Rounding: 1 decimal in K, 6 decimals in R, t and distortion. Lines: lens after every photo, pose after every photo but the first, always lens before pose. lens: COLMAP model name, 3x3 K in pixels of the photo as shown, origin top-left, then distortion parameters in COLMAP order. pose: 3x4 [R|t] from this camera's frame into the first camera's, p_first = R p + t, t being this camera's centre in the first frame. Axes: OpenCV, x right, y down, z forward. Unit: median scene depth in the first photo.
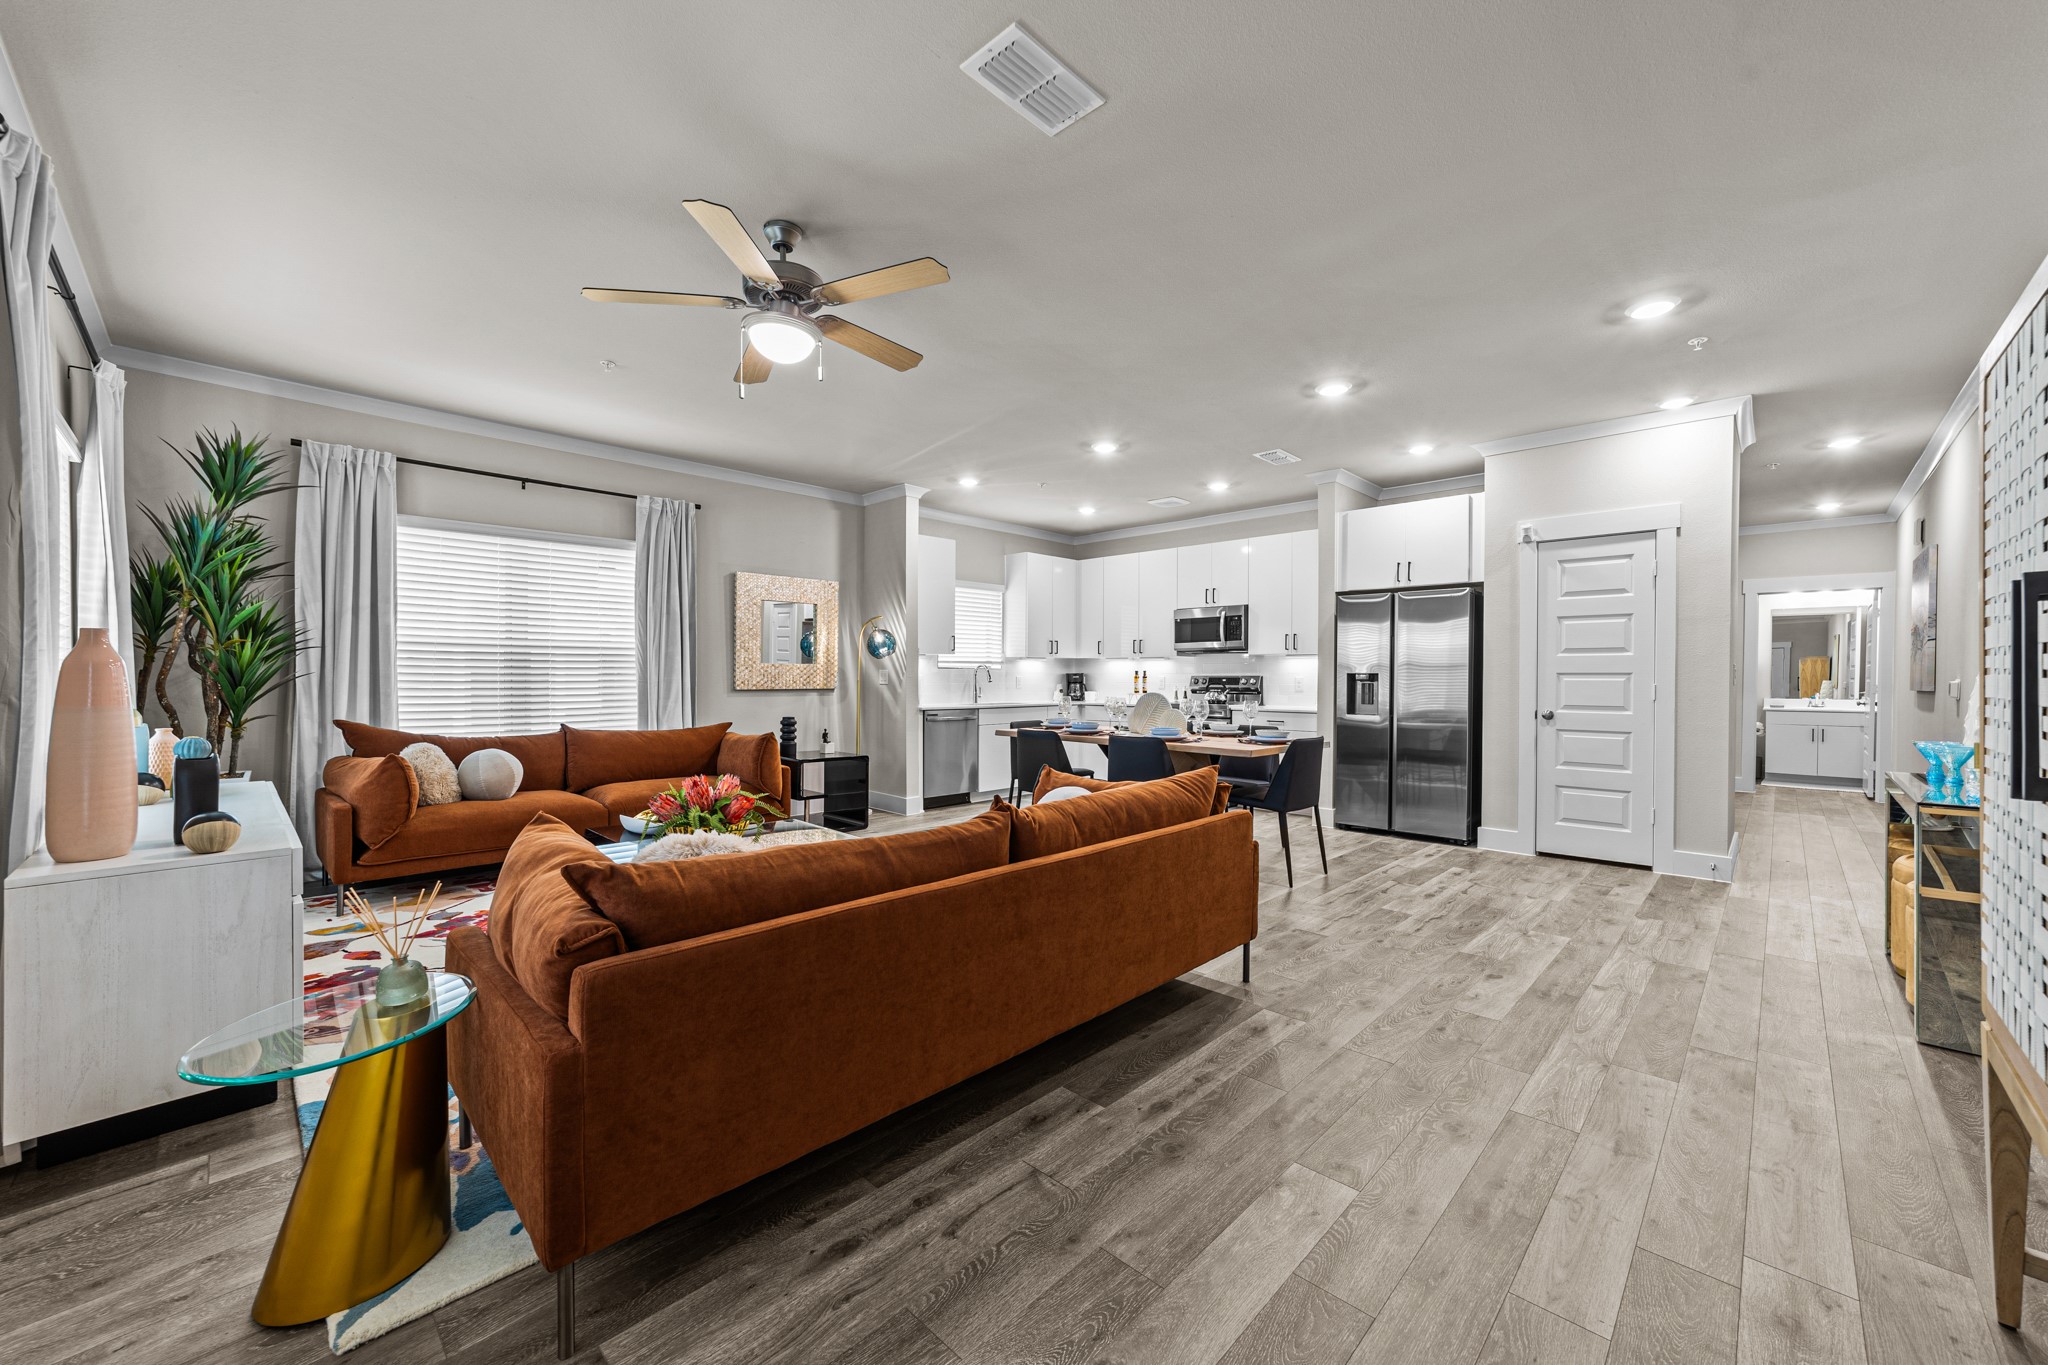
lens RADIAL K [[794.6, 0, 1008.8], [0, 794.6, 679.9], [0, 0, 1]] dist [-0.016640, 0.007374]
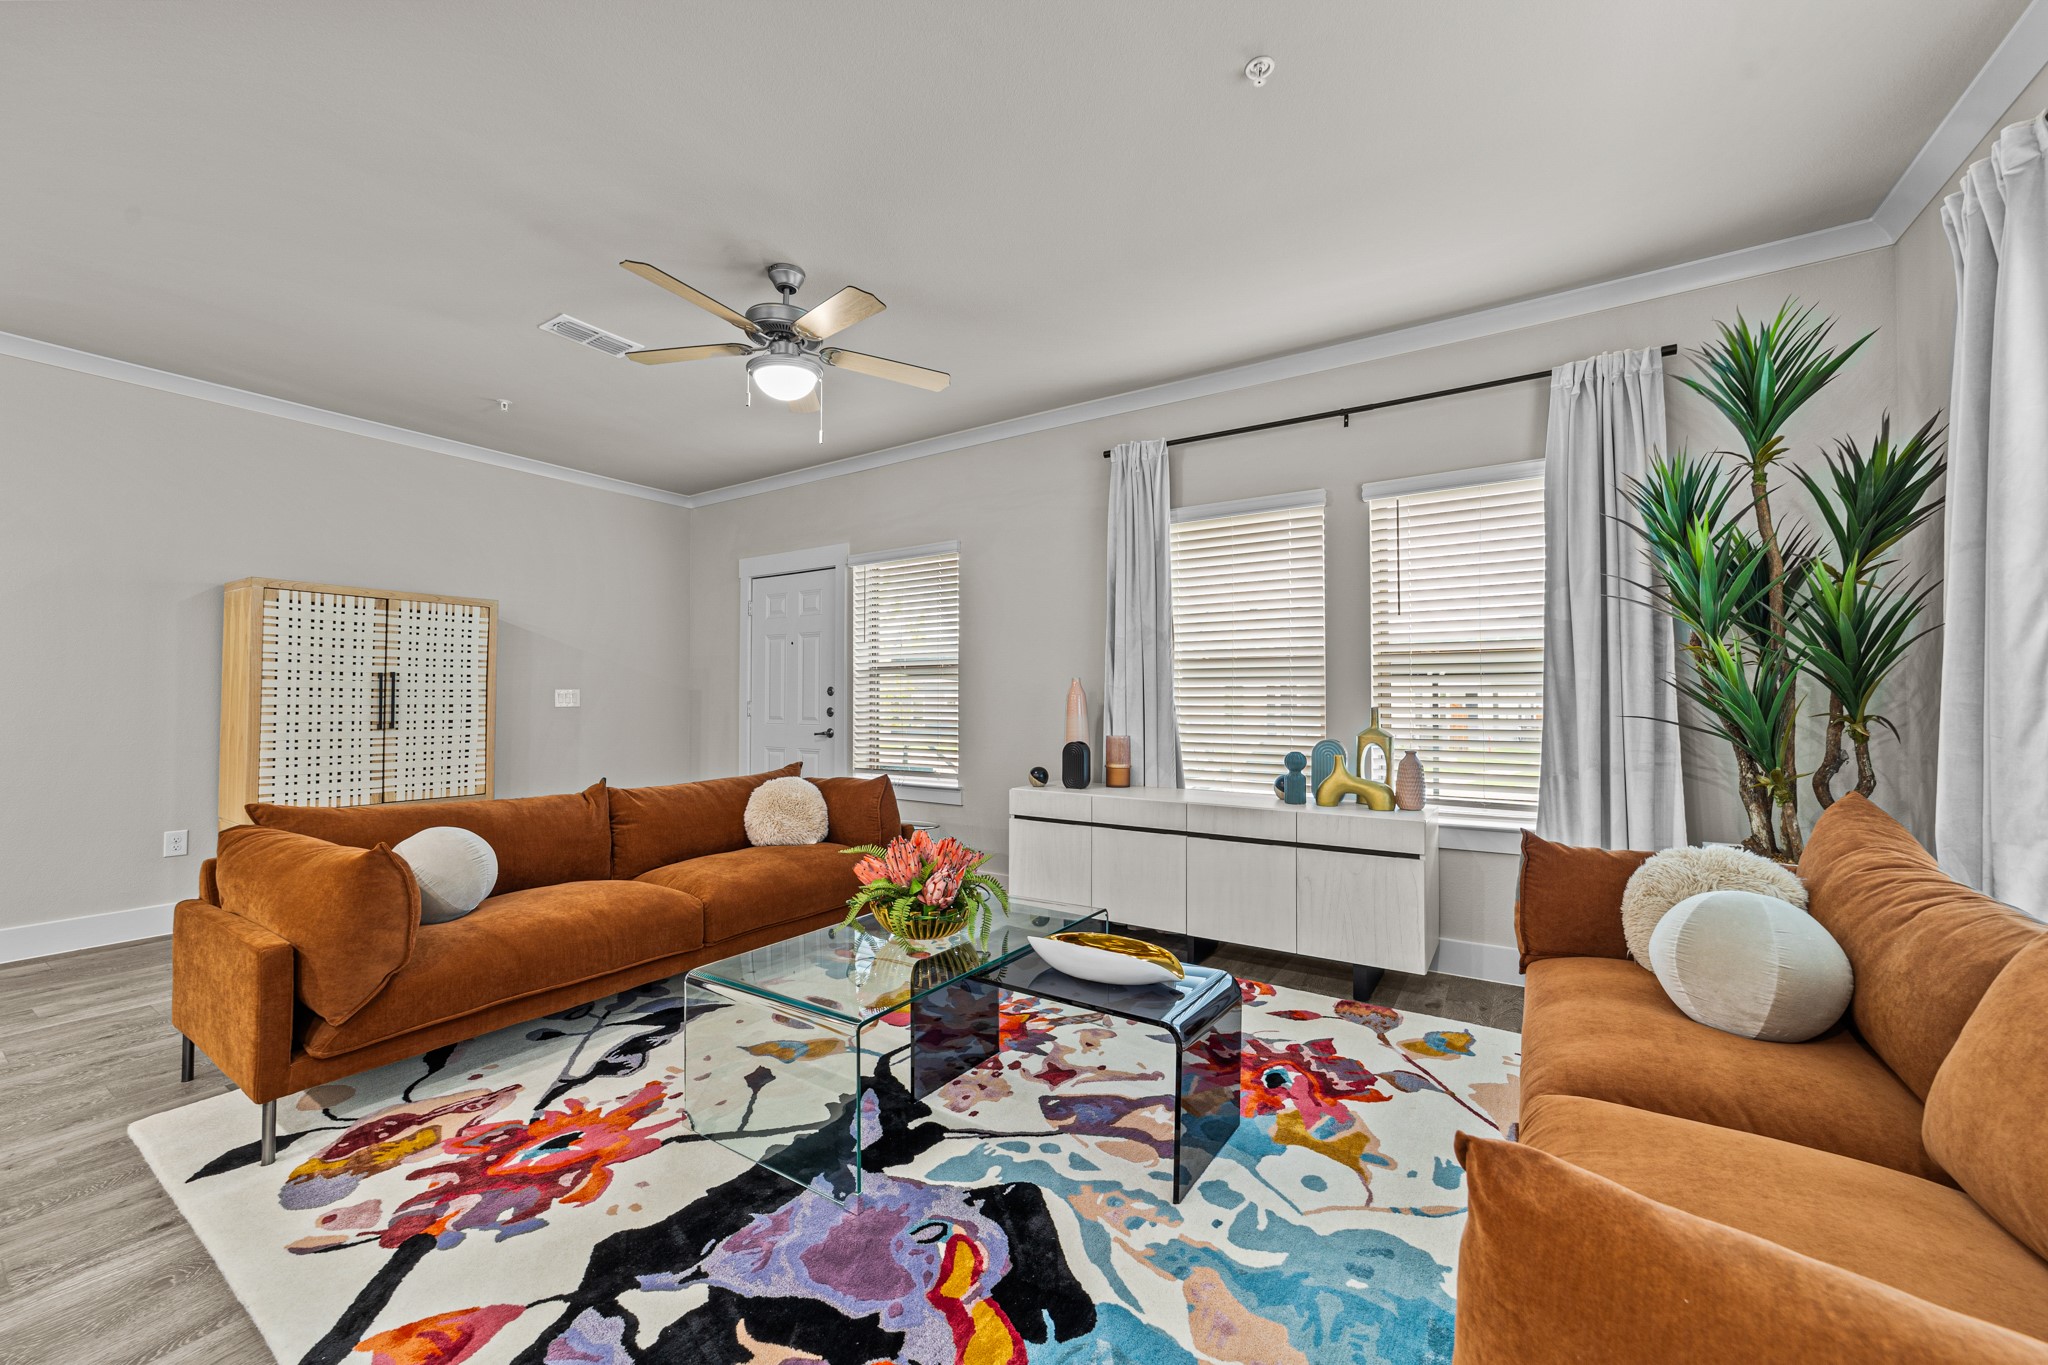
lens RADIAL K [[794.6, 0, 1016.4], [0, 794.6, 673.9], [0, 0, 1]] dist [-0.016640, 0.007374]
pose [[-0.979350, -0.009641, -0.201940, -0.167749], [-0.004265, 0.999625, -0.027040, -0.004183], [0.202125, -0.025620, -0.979024, 0.931948]]
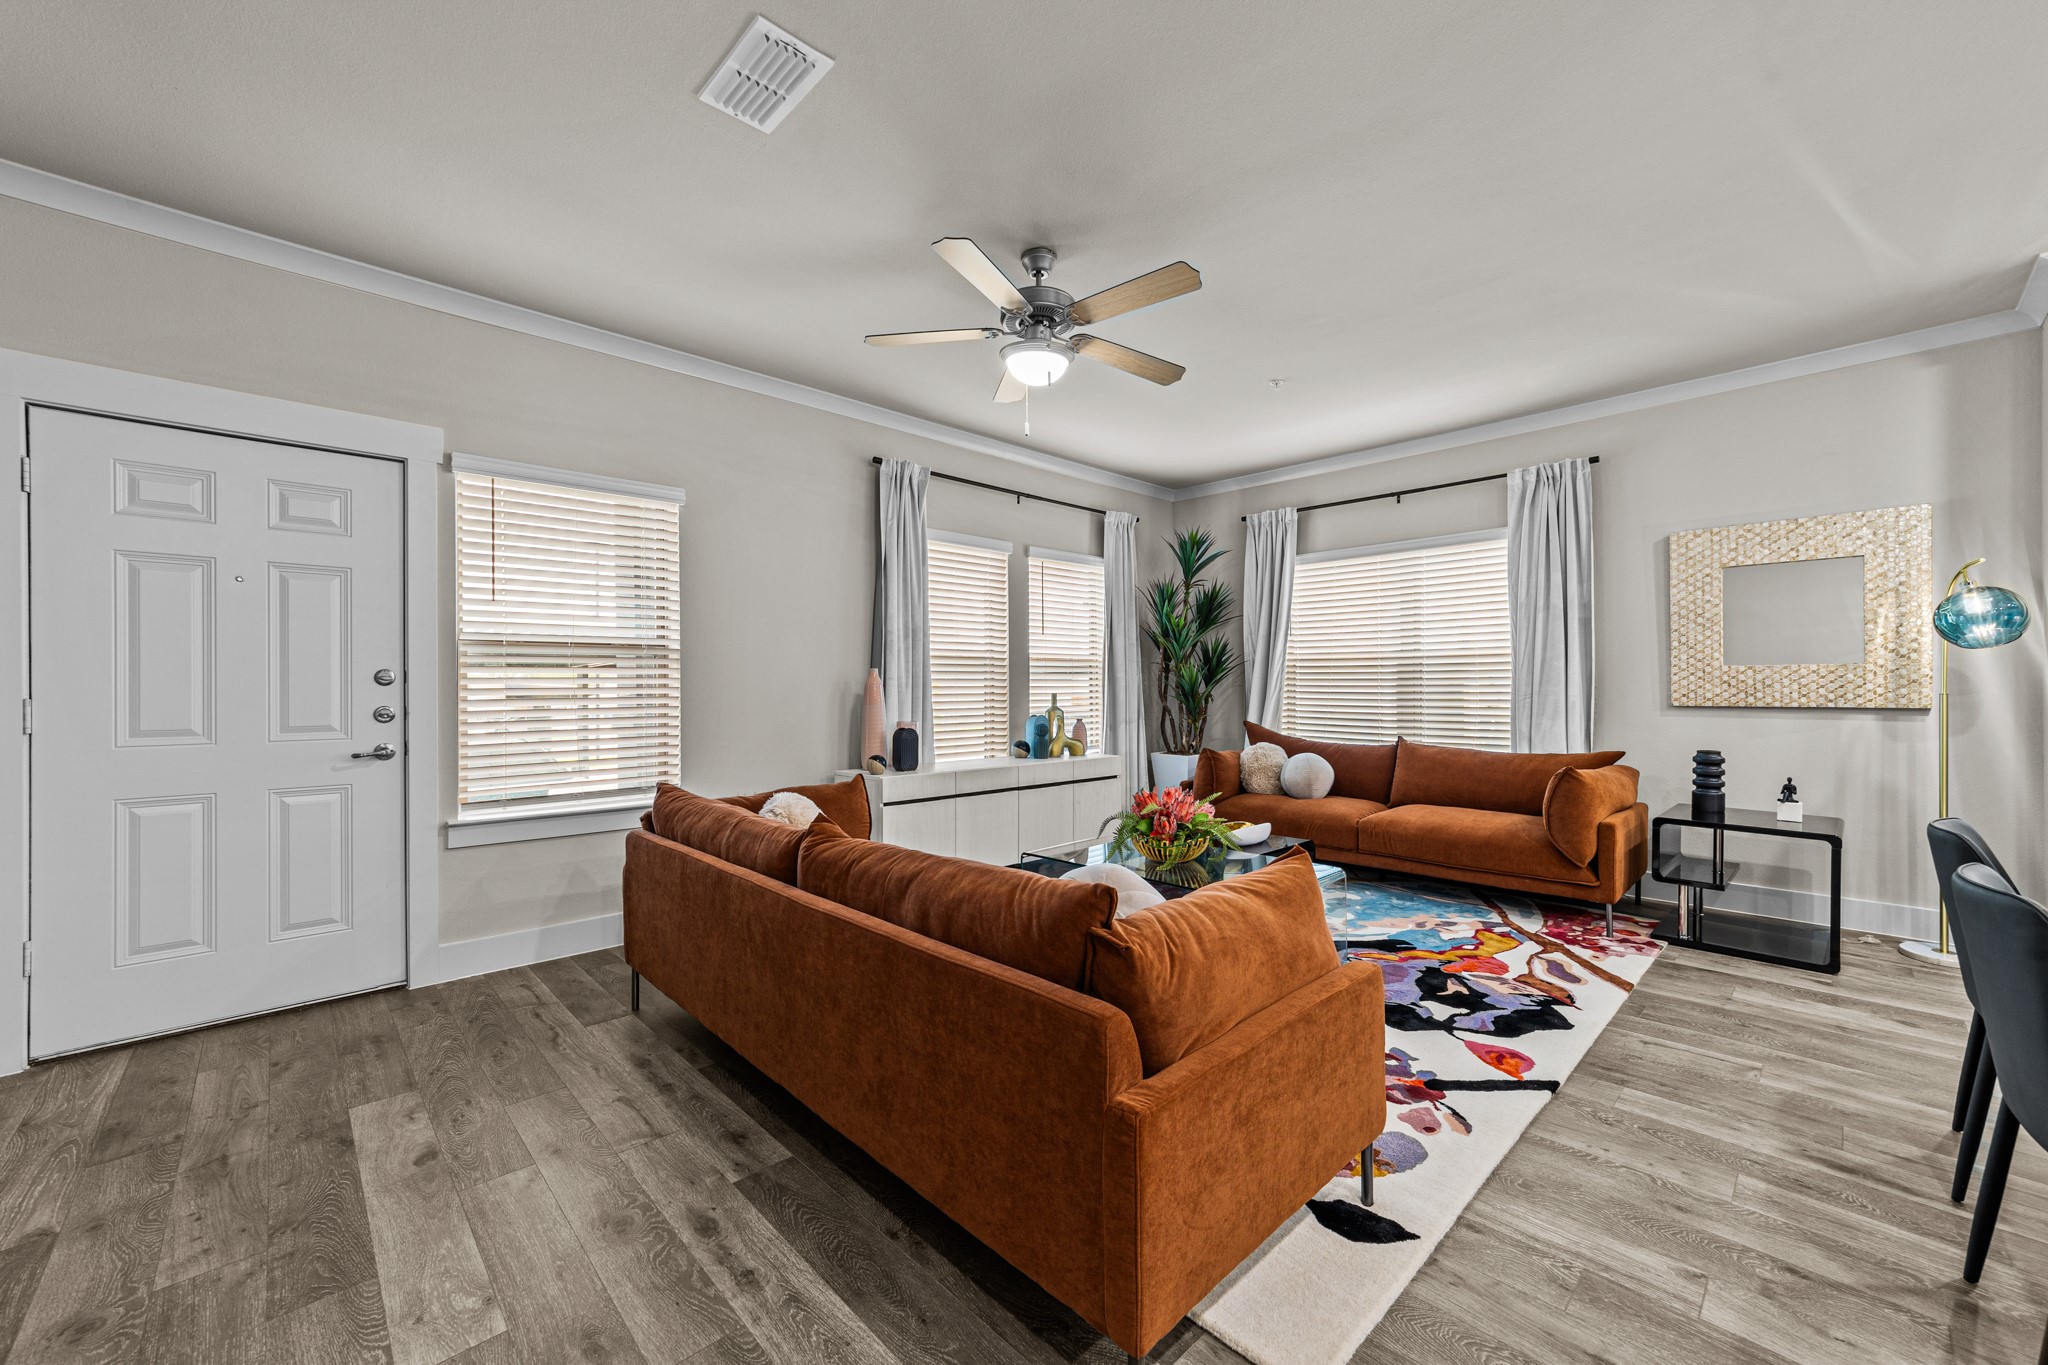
lens RADIAL K [[794.6, 0, 1040.0], [0, 794.6, 684.6], [0, 0, 1]] dist [-0.016640, 0.007374]
pose [[-0.016370, -0.005195, -0.999853, 0.334970], [-0.000134, 0.999987, -0.005194, -0.001983], [0.999866, 0.000049, -0.016370, 0.457773]]
